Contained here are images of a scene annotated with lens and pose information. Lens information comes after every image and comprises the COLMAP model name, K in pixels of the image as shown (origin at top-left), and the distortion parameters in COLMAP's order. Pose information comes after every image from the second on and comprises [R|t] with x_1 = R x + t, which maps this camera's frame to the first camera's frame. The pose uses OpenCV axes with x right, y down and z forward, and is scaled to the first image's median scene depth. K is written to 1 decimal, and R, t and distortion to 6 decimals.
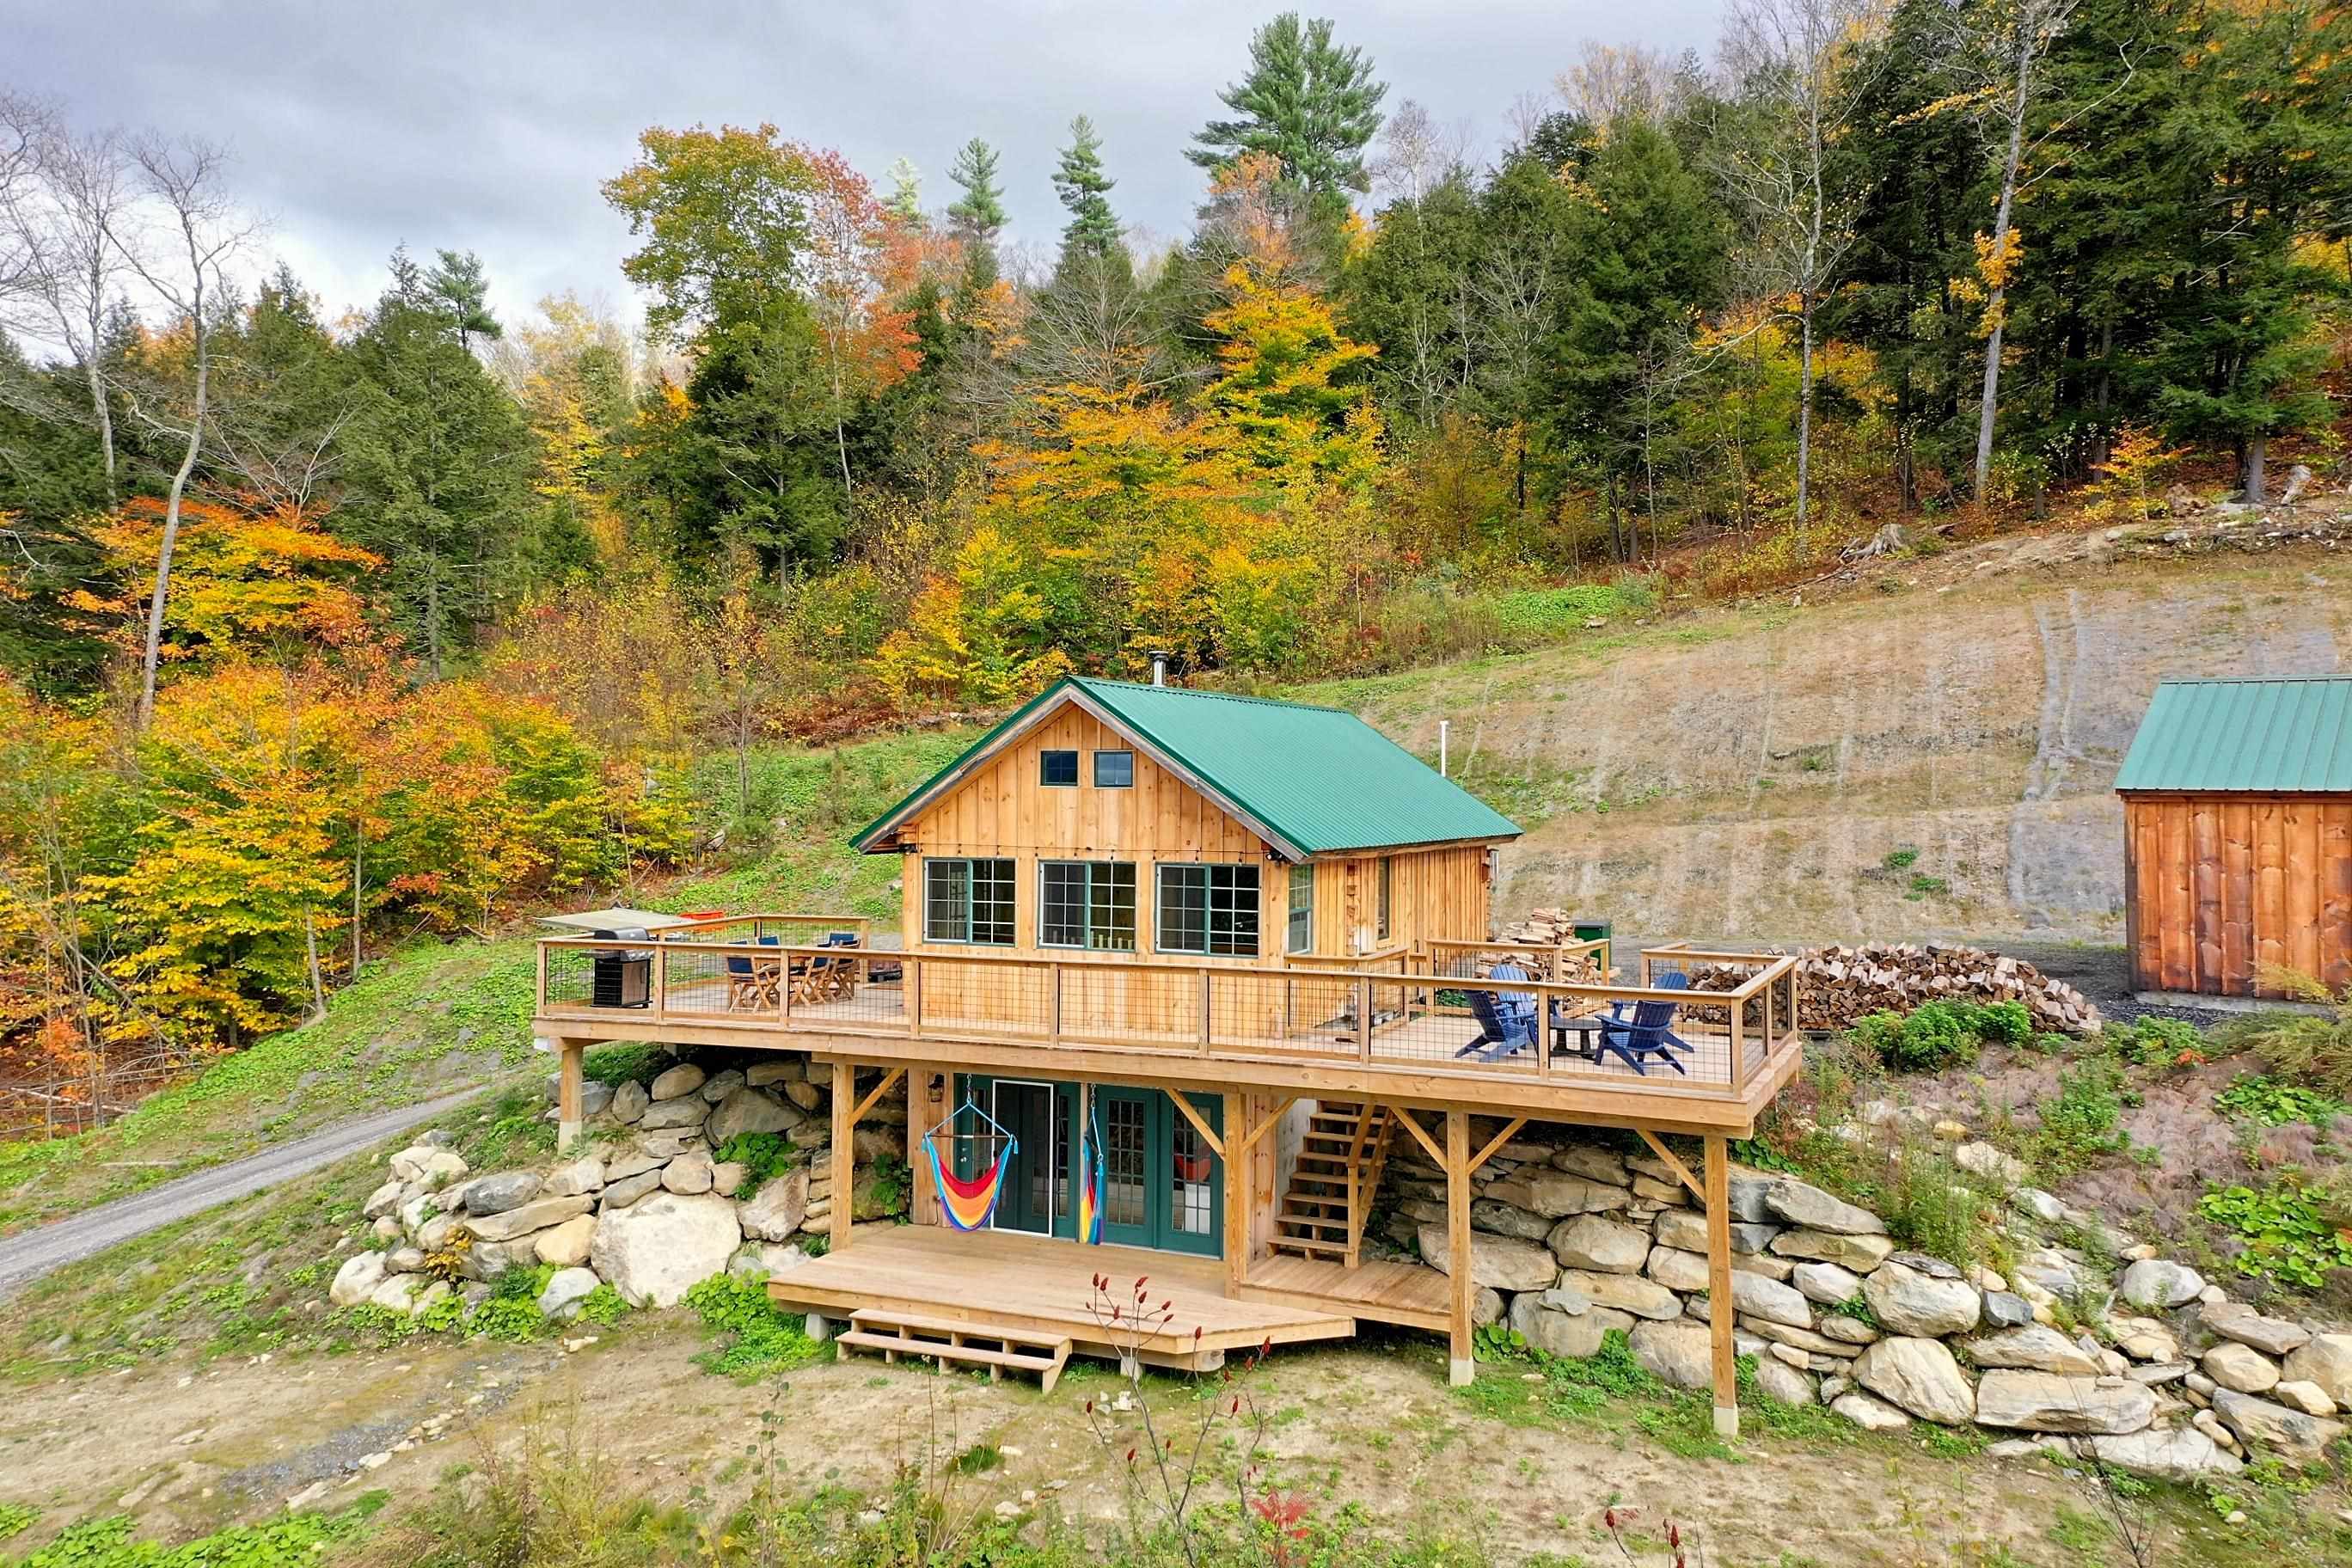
lens RADIAL K [[1778.2, 0, 1178.2], [0, 1778.2, 784.7], [0, 0, 1]] dist [0.242860, 0.060404]
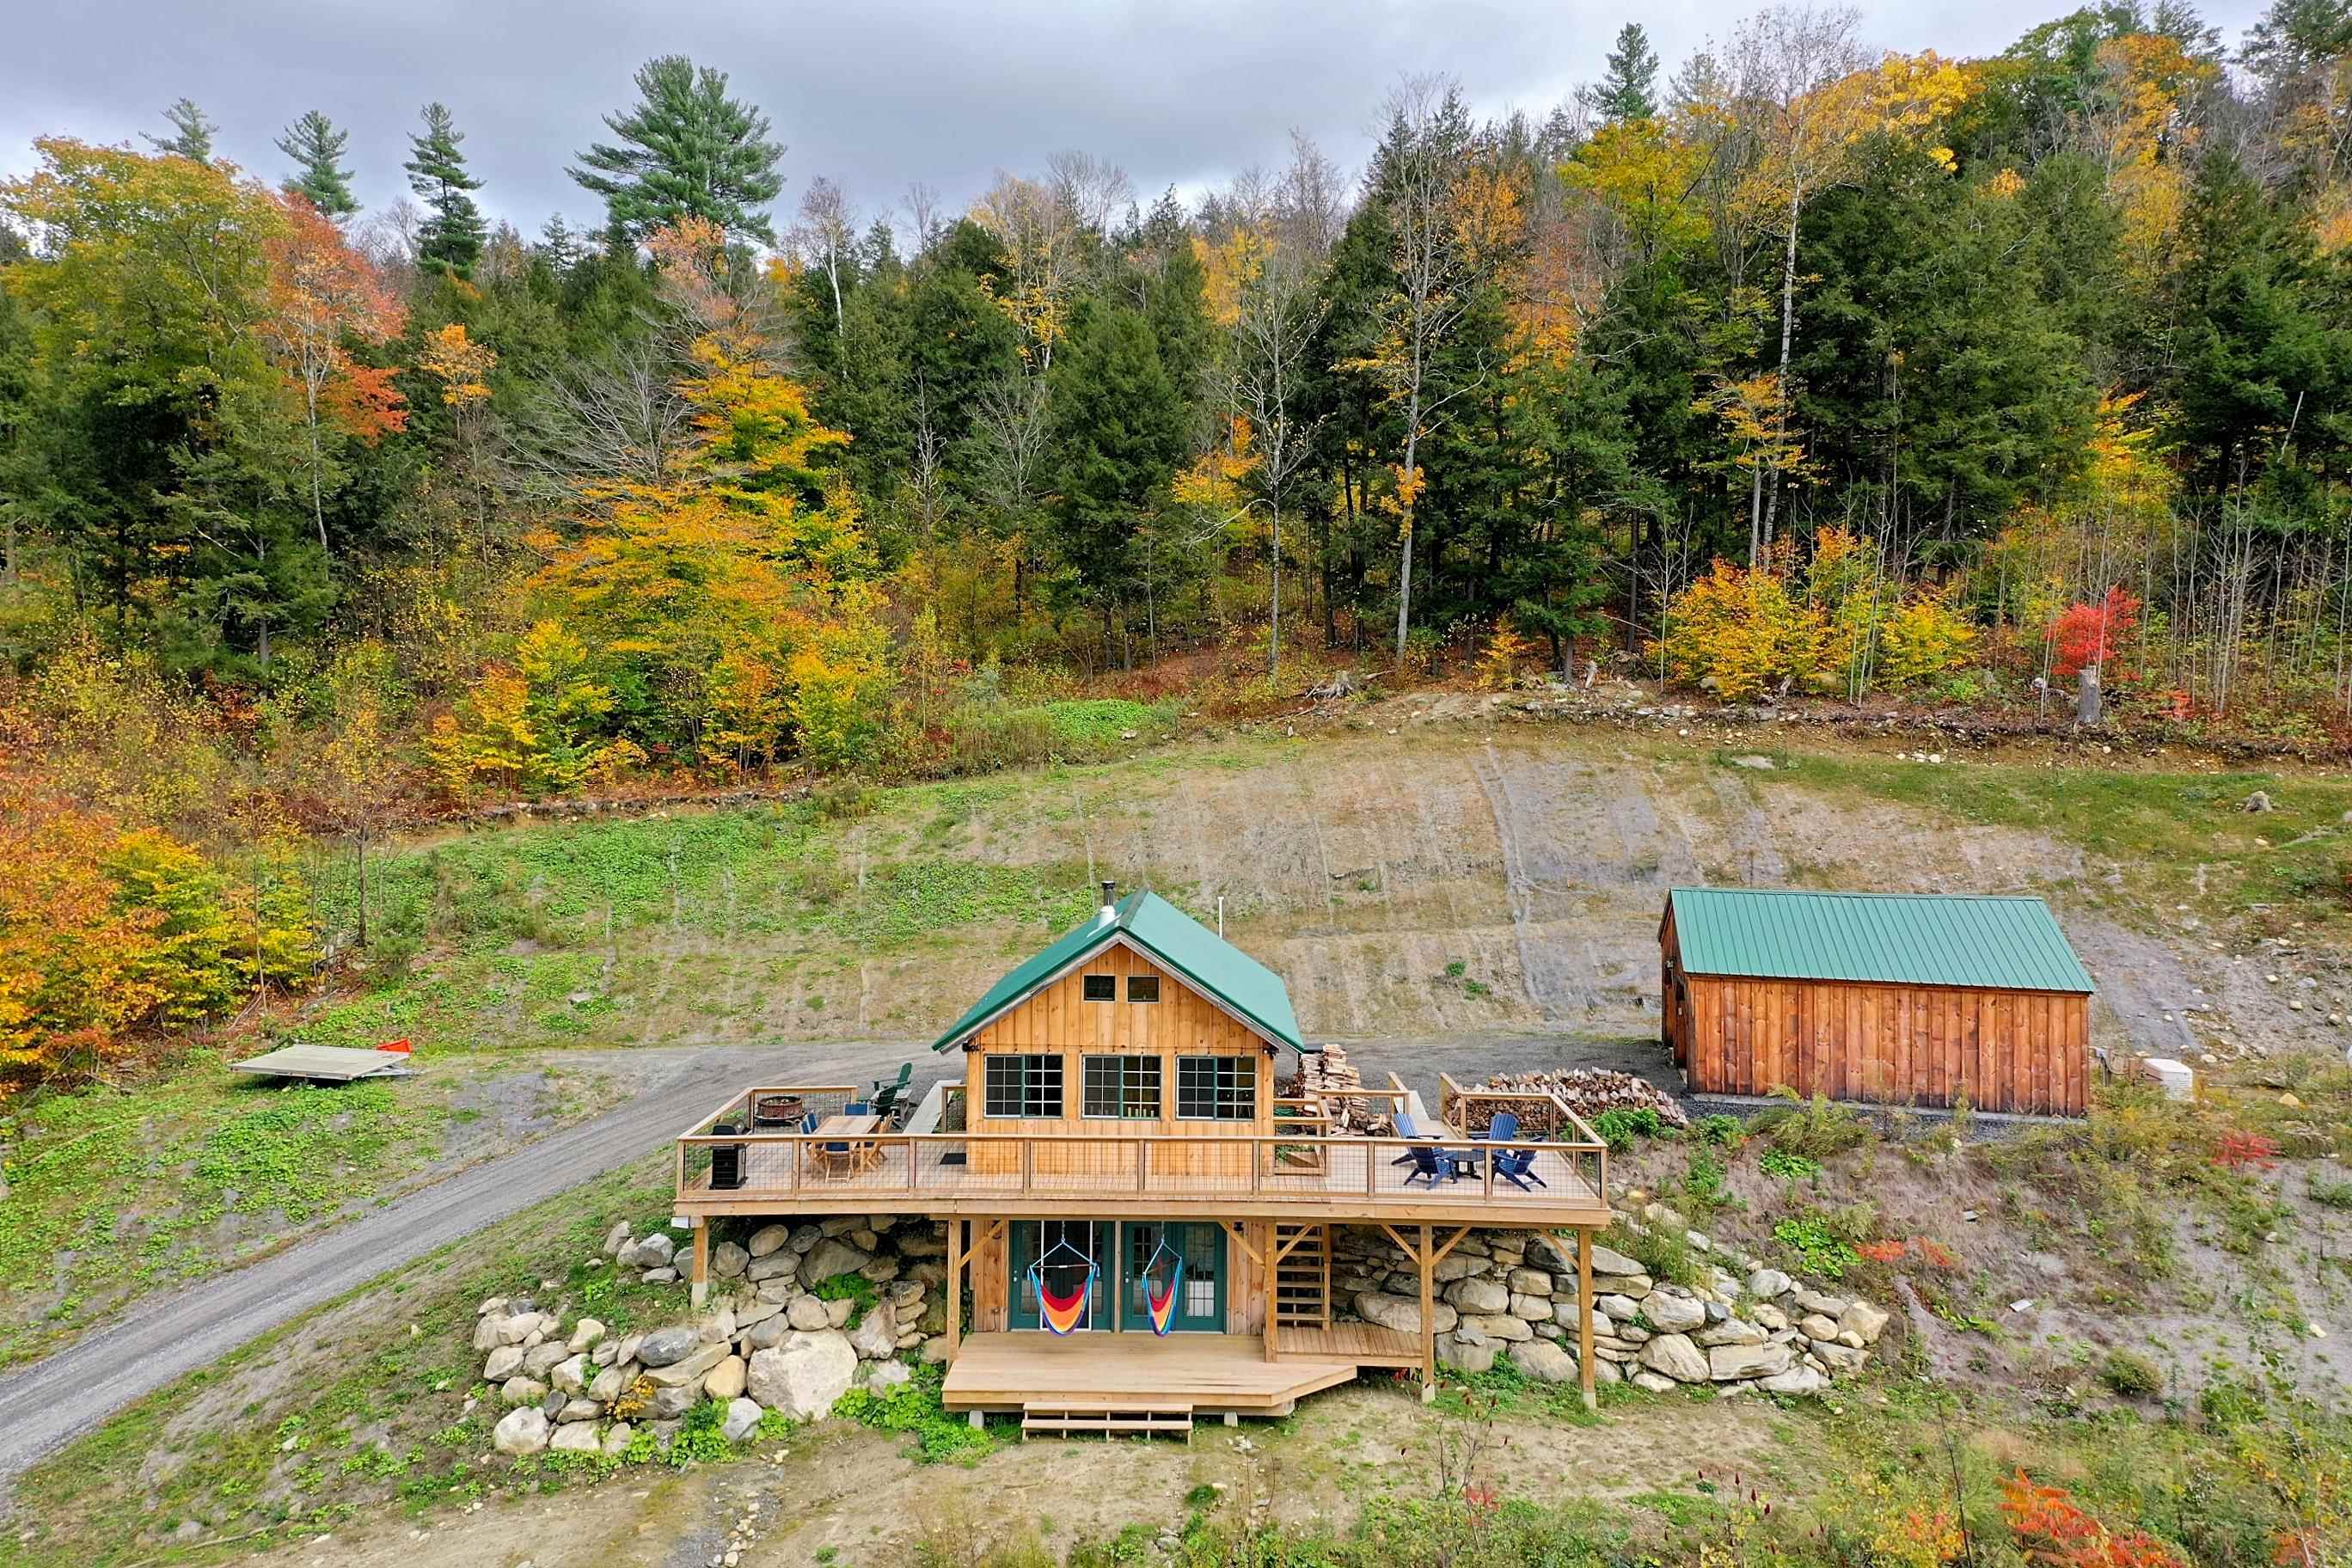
lens RADIAL K [[1778.2, 0, 1178.8], [0, 1778.2, 790.8], [0, 0, 1]] dist [0.242860, 0.060404]
pose [[0.917937, -0.001475, 0.396724, -0.520358], [-0.004554, 0.999888, 0.014256, -0.169425], [-0.396701, -0.014893, 0.917827, -0.273576]]
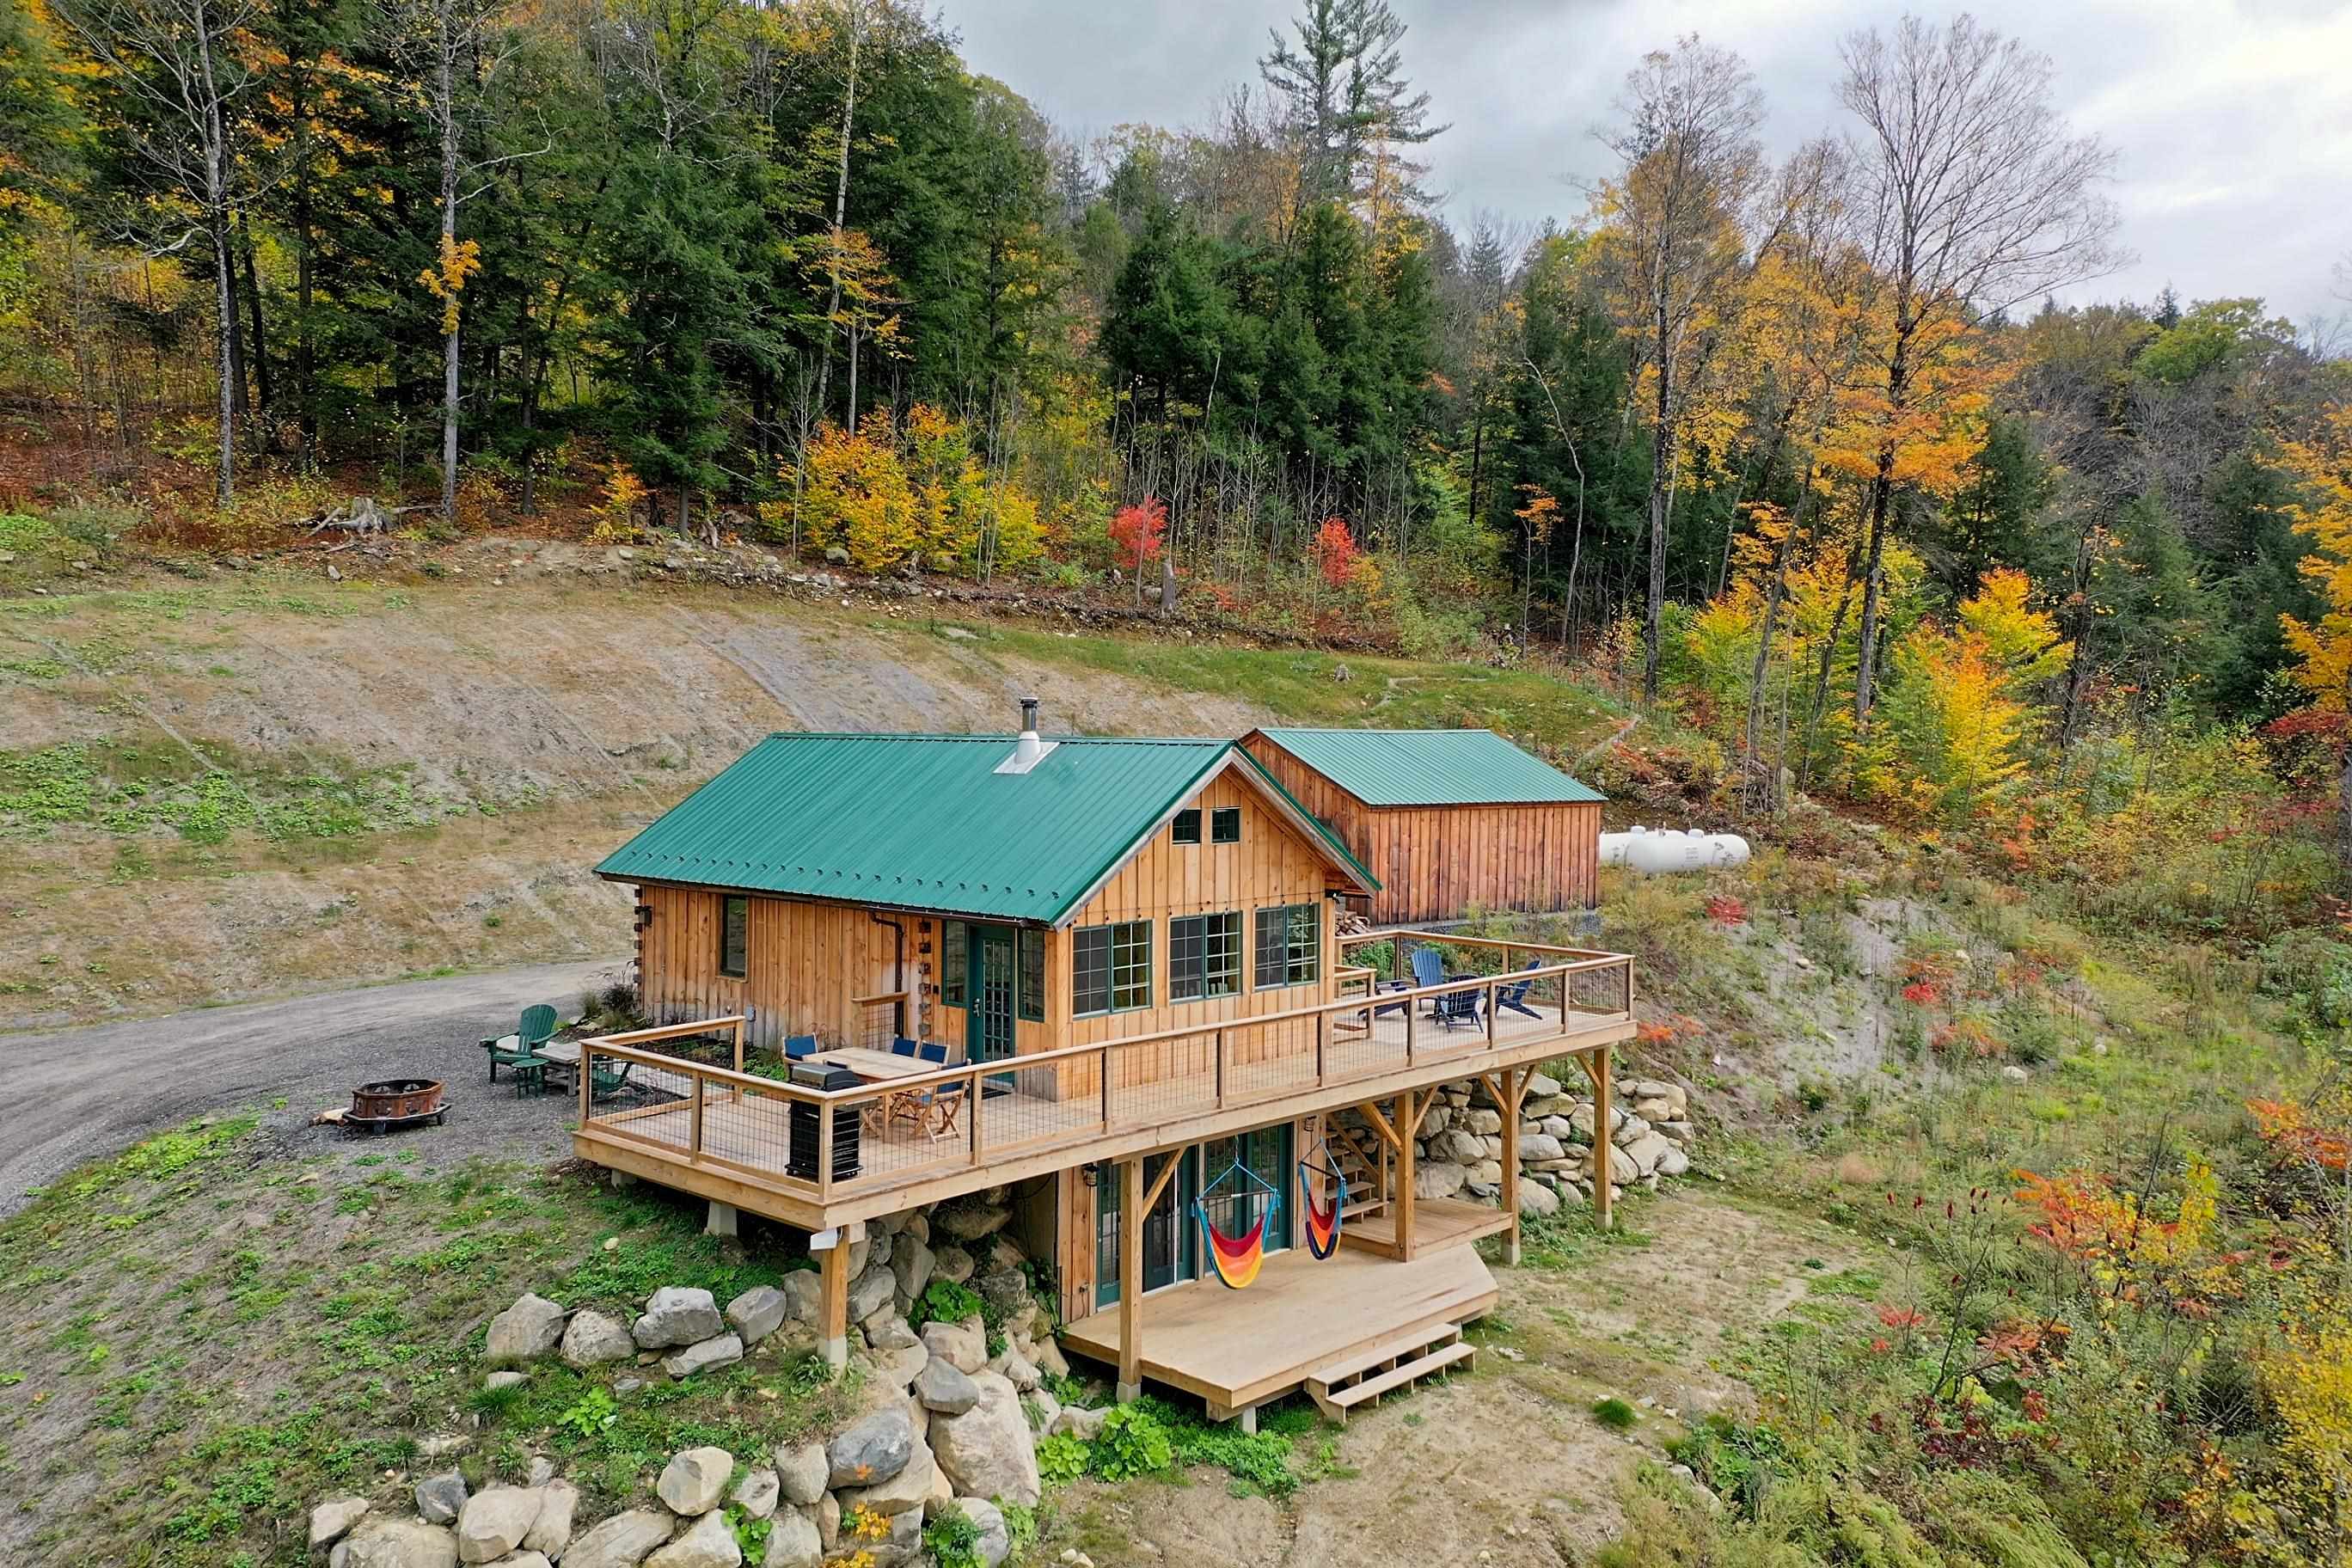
lens RADIAL K [[1778.2, 0, 1183.4], [0, 1778.2, 786.5], [0, 0, 1]] dist [0.242860, 0.060404]
pose [[0.324195, -0.032440, 0.945434, -0.958273], [-0.006706, 0.999308, 0.036589, -0.064668], [-0.945966, -0.018202, 0.323754, 0.624051]]
